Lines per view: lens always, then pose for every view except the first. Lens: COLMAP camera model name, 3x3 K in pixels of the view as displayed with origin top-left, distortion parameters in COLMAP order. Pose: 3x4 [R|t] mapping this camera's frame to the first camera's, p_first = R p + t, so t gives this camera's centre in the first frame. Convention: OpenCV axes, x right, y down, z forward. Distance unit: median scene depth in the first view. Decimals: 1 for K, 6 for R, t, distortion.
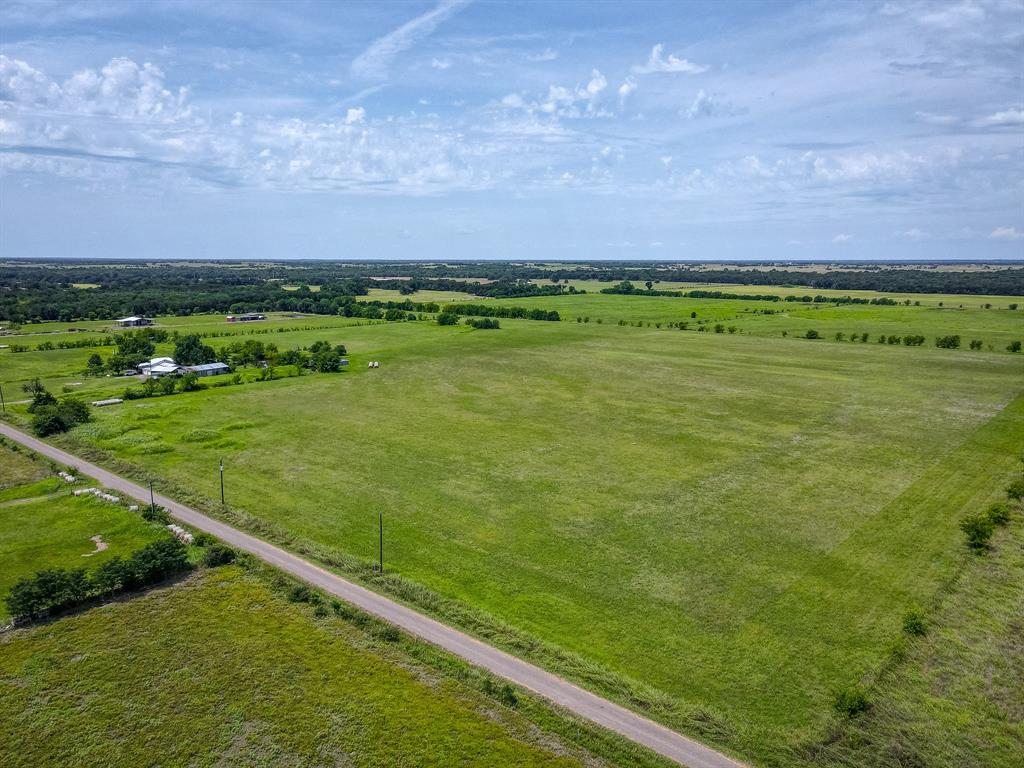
lens RADIAL K [[744.5, 0, 512.0], [0, 744.5, 384.0], [0, 0, 1]] dist [0.026817, 0.003779]
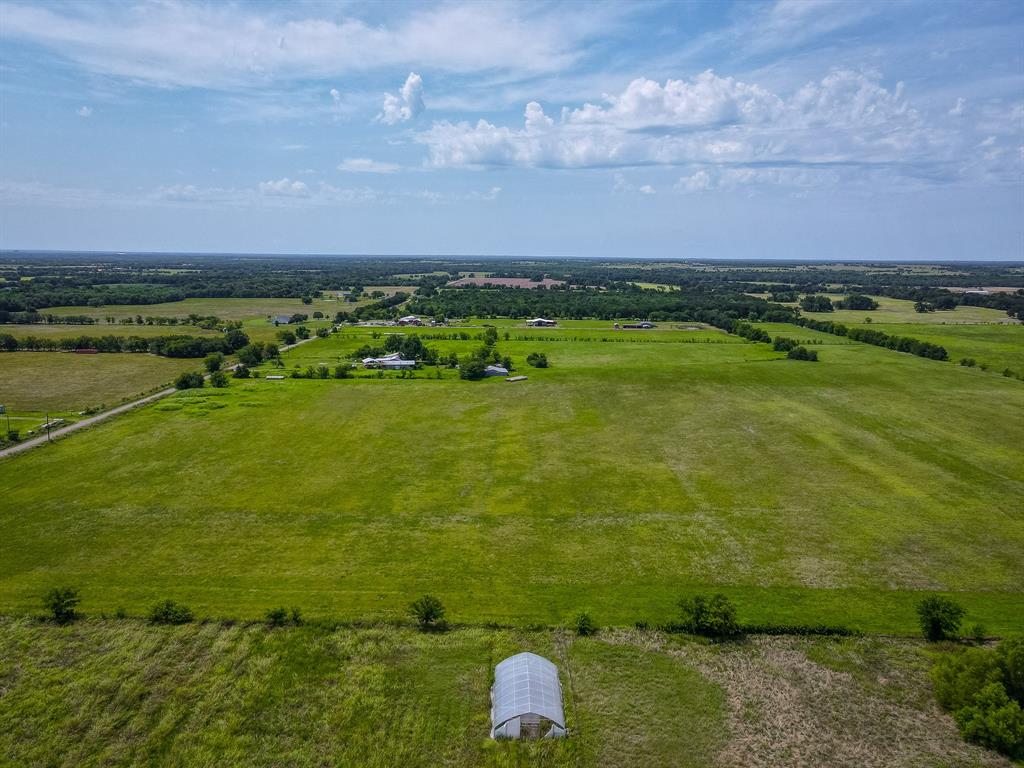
lens RADIAL K [[742.7, 0, 512.0], [0, 742.7, 384.0], [0, 0, 1]] dist [0.022414, -0.000713]
pose [[0.640245, 0.134803, -0.756250, 0.144699], [-0.134688, 0.988931, 0.062251, -0.019427], [0.756270, 0.062002, 0.651315, 0.066469]]
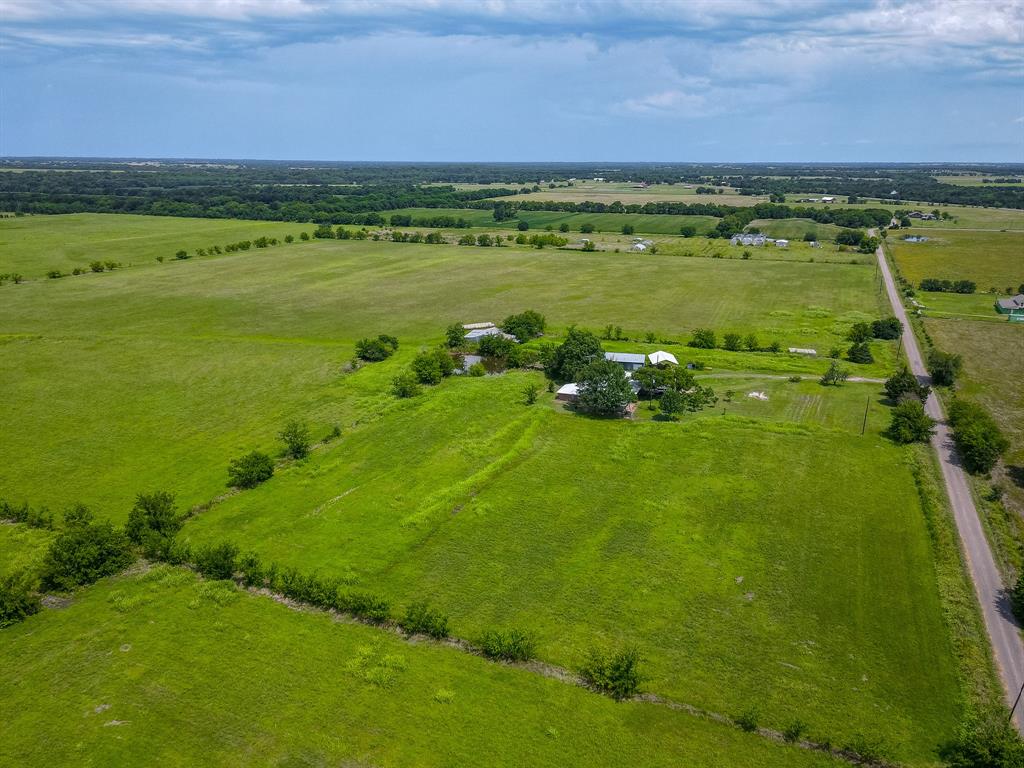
lens RADIAL K [[742.7, 0, 512.0], [0, 742.7, 384.0], [0, 0, 1]] dist [0.022414, -0.000713]
pose [[-0.311336, -0.281247, 0.907728, -0.225953], [0.153980, 0.927649, 0.340232, -0.056768], [-0.937742, 0.245698, -0.245504, 0.273176]]
